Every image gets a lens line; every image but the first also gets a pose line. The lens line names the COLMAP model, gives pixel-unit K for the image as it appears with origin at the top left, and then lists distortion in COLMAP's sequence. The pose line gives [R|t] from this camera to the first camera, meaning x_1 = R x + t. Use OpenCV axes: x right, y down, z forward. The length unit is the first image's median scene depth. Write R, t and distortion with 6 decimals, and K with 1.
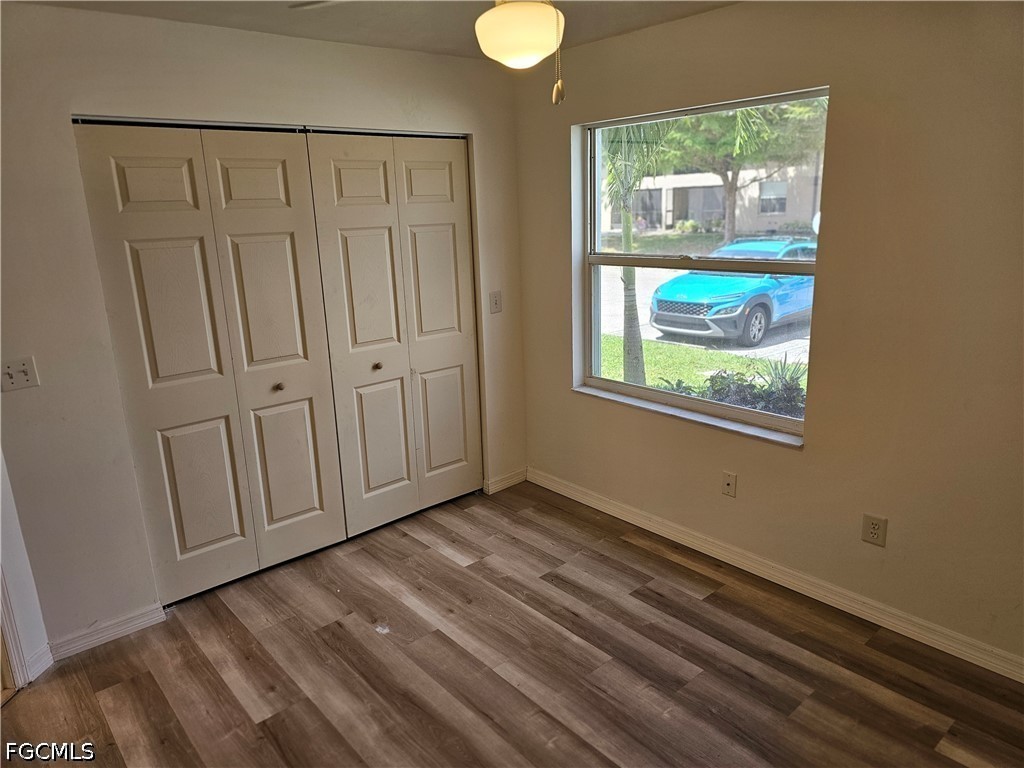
lens RADIAL K [[687.9, 0, 509.5], [0, 687.9, 380.0], [0, 0, 1]] dist [0.078497, -0.069590]
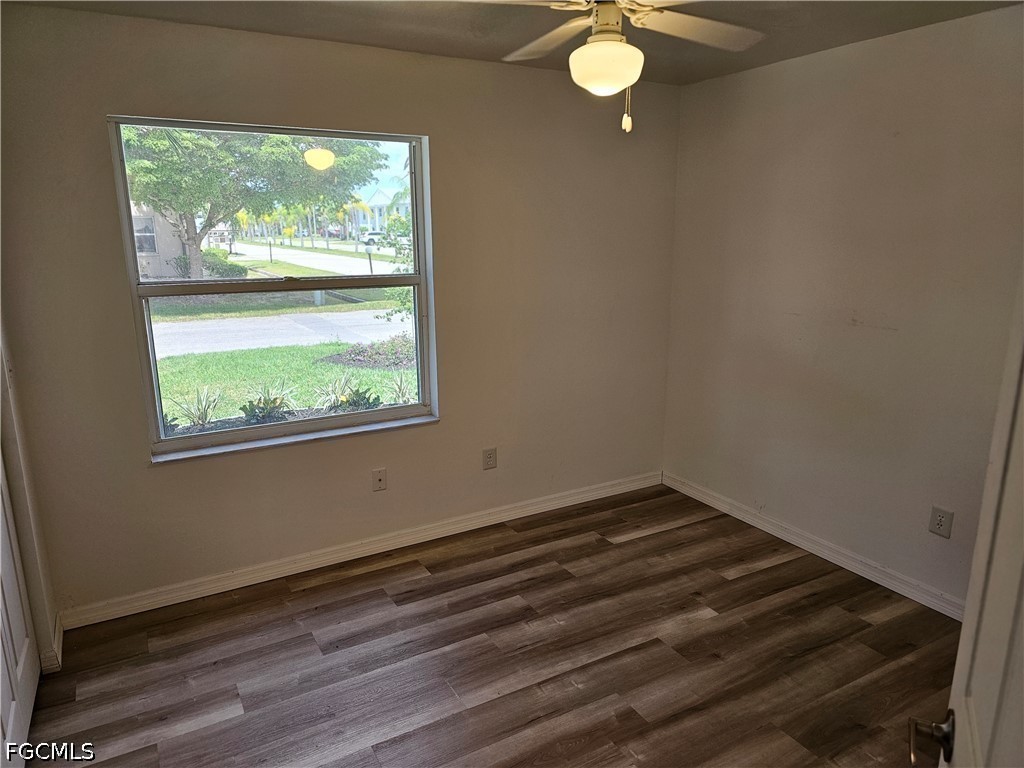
lens RADIAL K [[687.9, 0, 511.6], [0, 687.9, 390.2], [0, 0, 1]] dist [0.078497, -0.069590]
pose [[0.203998, -0.196725, 0.959002, -0.753268], [0.247844, 0.958067, 0.143812, -0.104577], [-0.947079, 0.208345, 0.244201, 0.569193]]
